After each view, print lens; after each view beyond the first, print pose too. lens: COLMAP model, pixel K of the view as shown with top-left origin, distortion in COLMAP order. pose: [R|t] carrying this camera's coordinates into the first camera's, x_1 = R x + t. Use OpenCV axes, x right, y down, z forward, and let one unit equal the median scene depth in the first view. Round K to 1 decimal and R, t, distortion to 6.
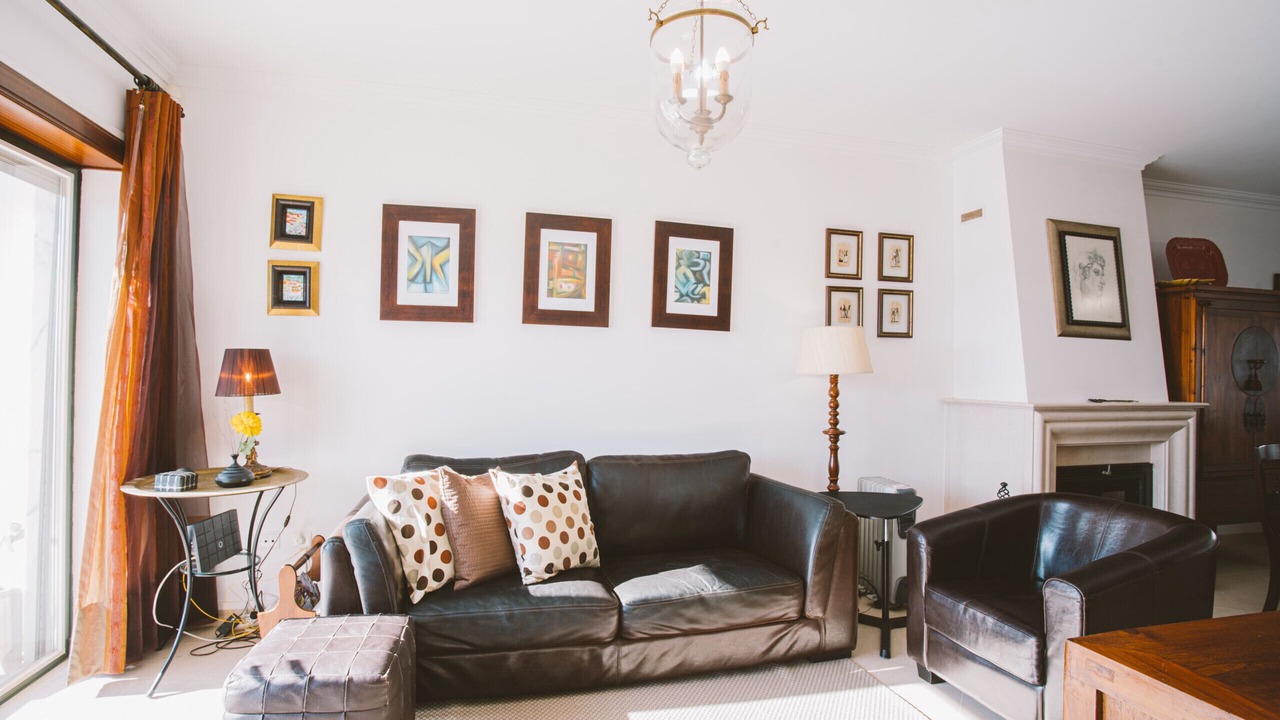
lens RADIAL K [[622.5, 0, 635.1], [0, 622.5, 365.1], [0, 0, 1]] dist [-0.084220, 0.034081]
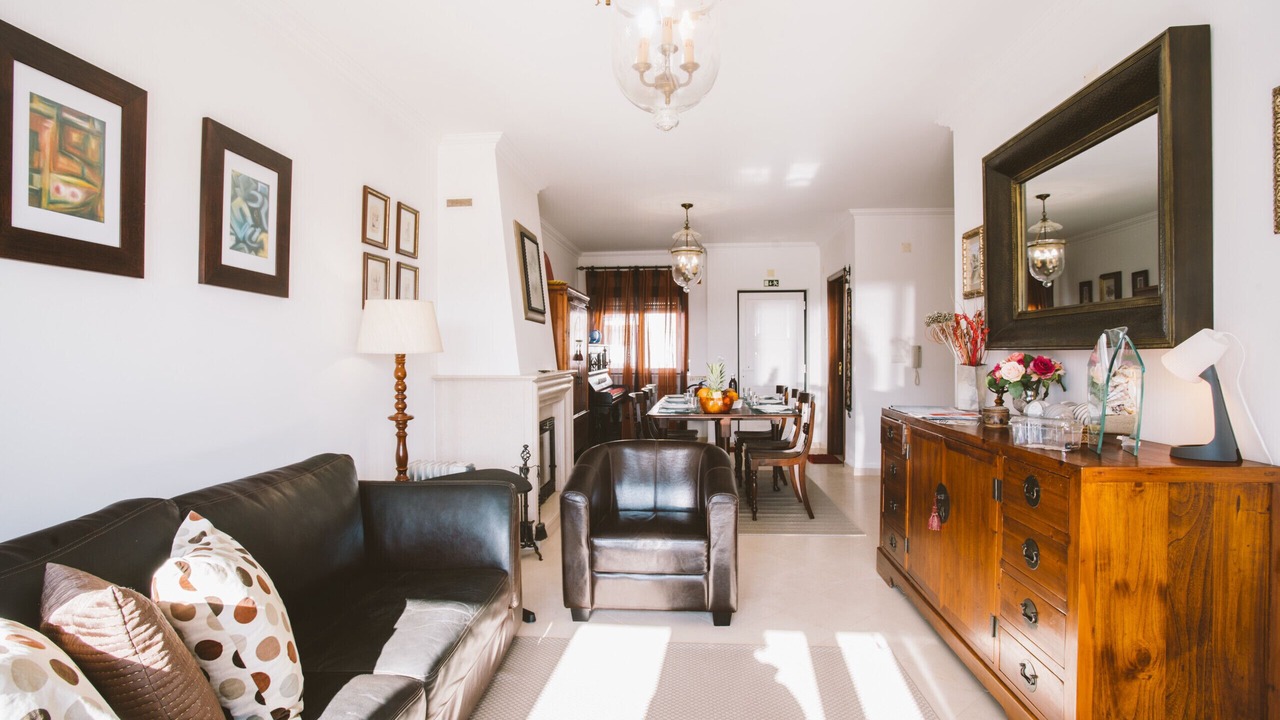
lens RADIAL K [[622.5, 0, 635.1], [0, 622.5, 365.1], [0, 0, 1]] dist [-0.084220, 0.034081]
pose [[0.348374, -0.031181, 0.936837, -0.397120], [-0.005061, 0.999369, 0.035145, -0.001464], [-0.937342, -0.016985, 0.347996, 0.364631]]
